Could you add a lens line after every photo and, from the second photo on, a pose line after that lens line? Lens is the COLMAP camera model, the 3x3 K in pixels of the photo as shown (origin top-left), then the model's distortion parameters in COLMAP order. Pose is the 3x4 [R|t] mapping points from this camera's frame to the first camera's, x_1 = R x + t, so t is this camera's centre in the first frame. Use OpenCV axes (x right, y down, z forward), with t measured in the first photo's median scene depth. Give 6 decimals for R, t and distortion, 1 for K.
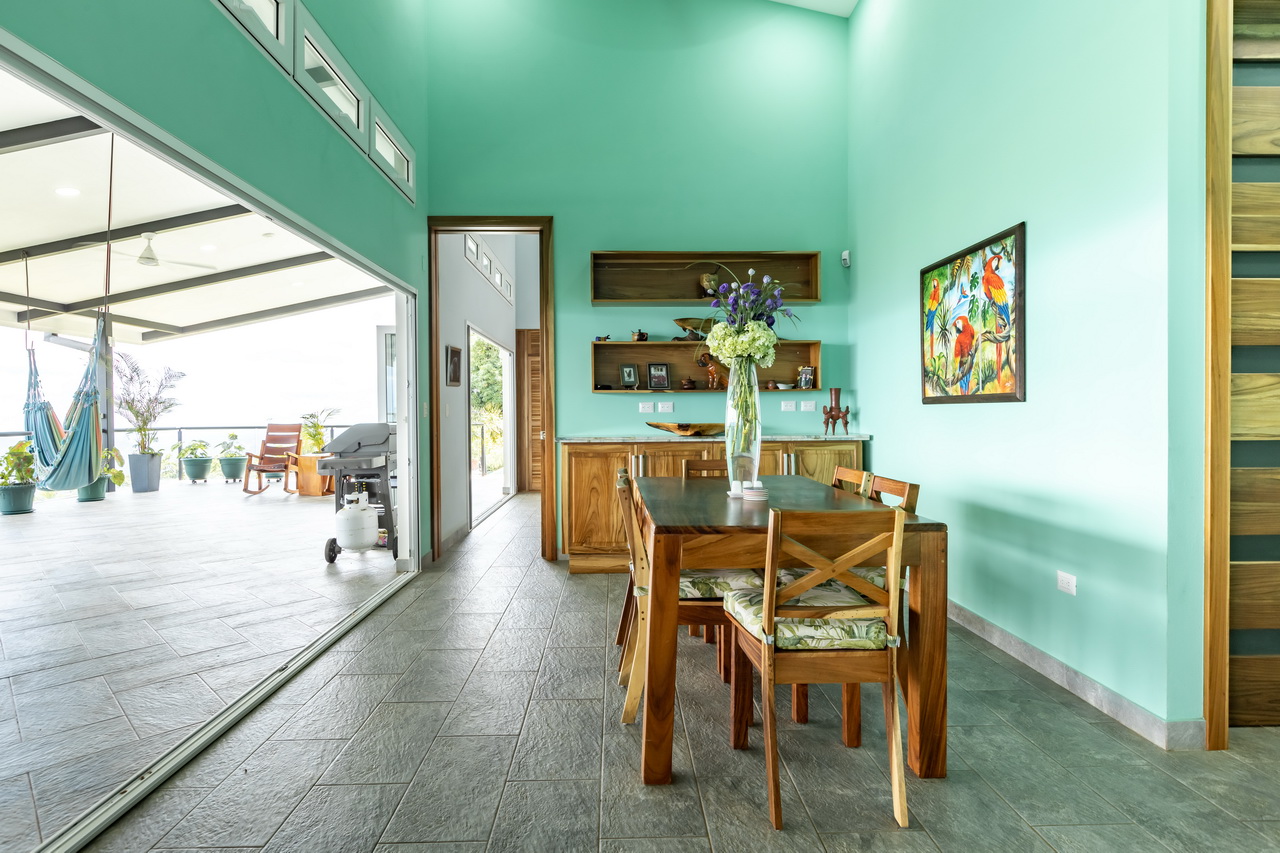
lens RADIAL K [[672.7, 0, 637.9], [0, 672.7, 419.8], [0, 0, 1]] dist [-0.000055, 0.000481]
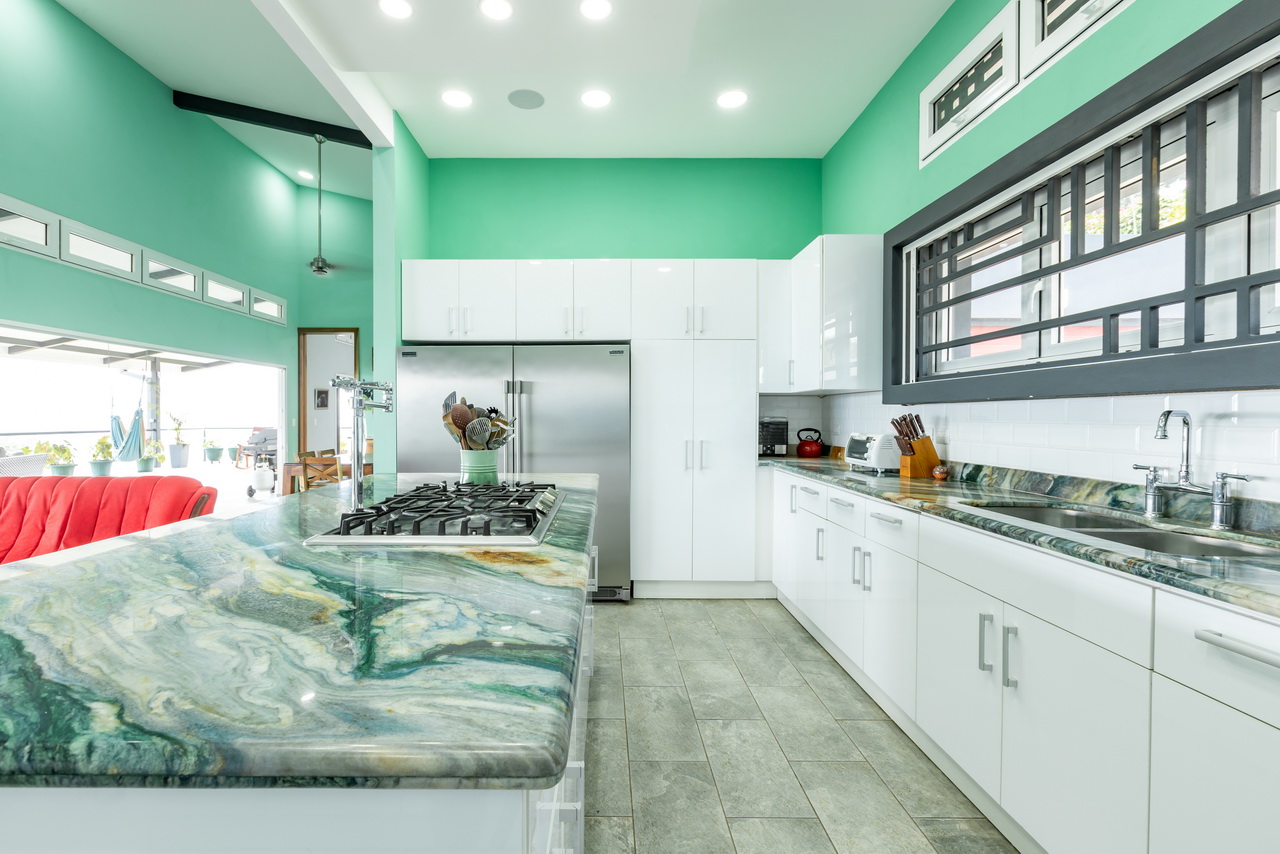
lens RADIAL K [[582.7, 0, 603.7], [0, 582.7, 421.7], [0, 0, 1]] dist [0.000674, 0.000145]
pose [[0.999357, 0.009374, -0.034609, 0.727884], [-0.009430, 0.999954, -0.001474, -0.024784], [0.034594, 0.001800, 0.999400, -0.790262]]
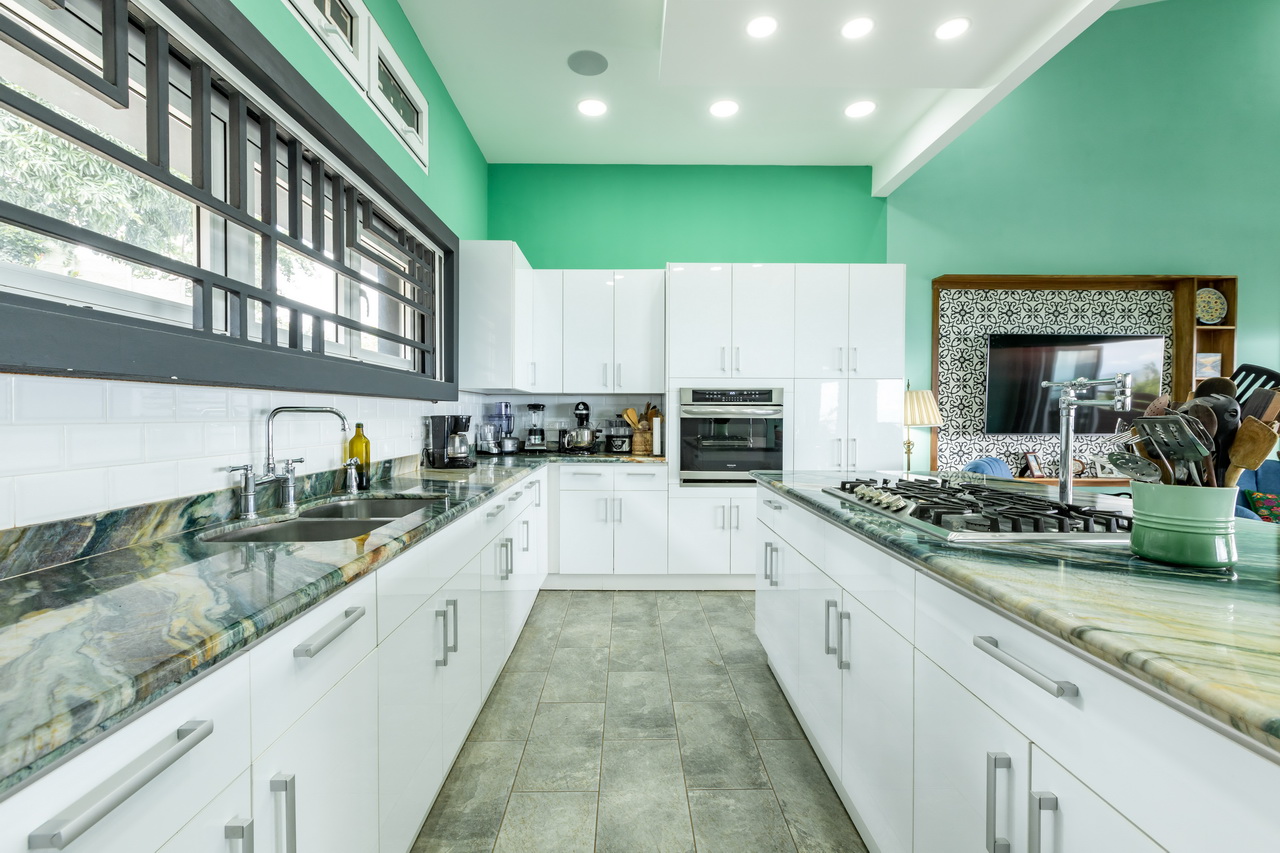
lens RADIAL K [[569.5, 0, 638.2], [0, 569.5, 417.1], [0, 0, 1]] dist [-0.003564, -0.000244]
pose [[-0.999789, 0.003529, 0.020242, 0.823170], [0.003841, 0.999873, 0.015440, -0.032929], [-0.020185, 0.015515, -0.999676, -0.079535]]
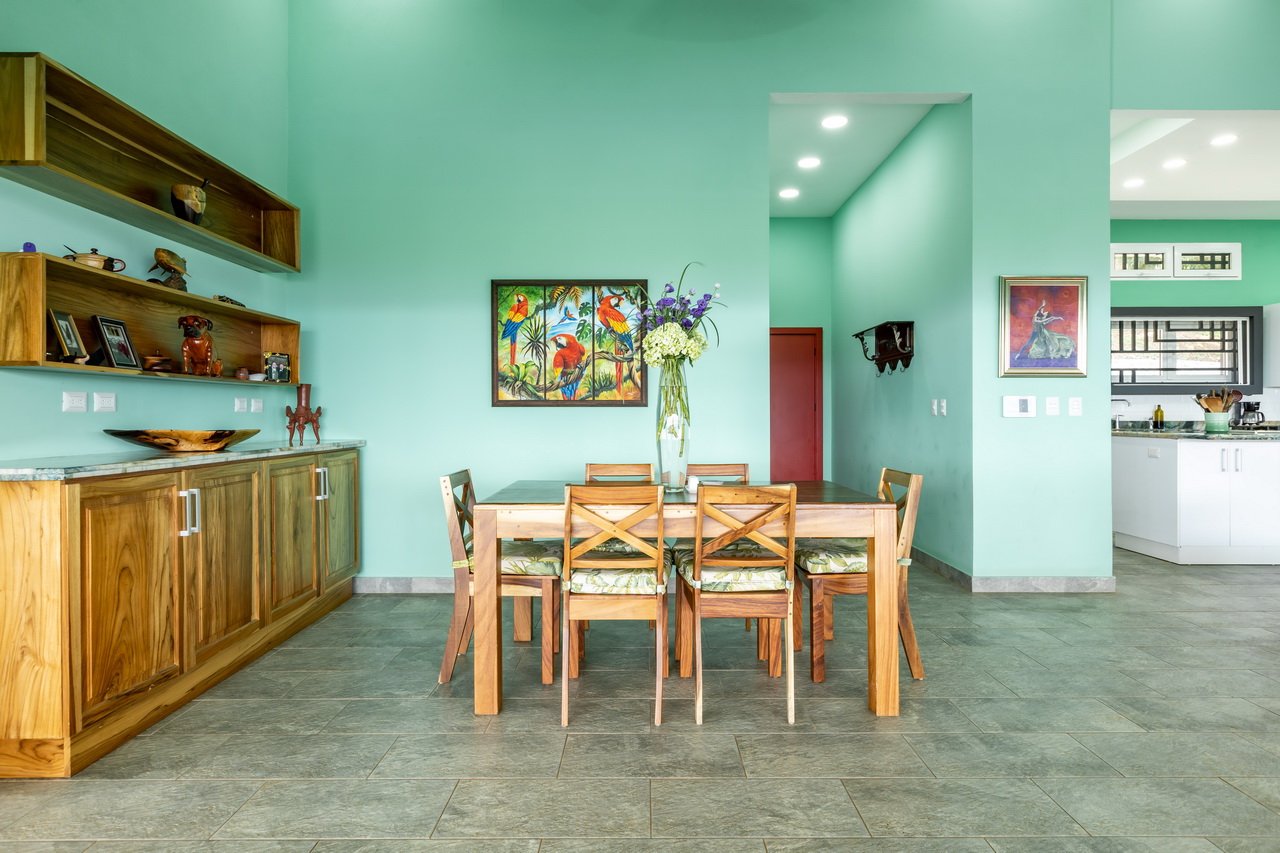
lens RADIAL K [[672.7, 0, 637.9], [0, 672.7, 419.8], [0, 0, 1]] dist [-0.000055, 0.000481]
pose [[0.031981, 0.000563, 0.999488, -0.531503], [0.011645, 0.999932, -0.000936, 0.001002], [-0.999421, 0.011669, 0.031972, 0.618950]]
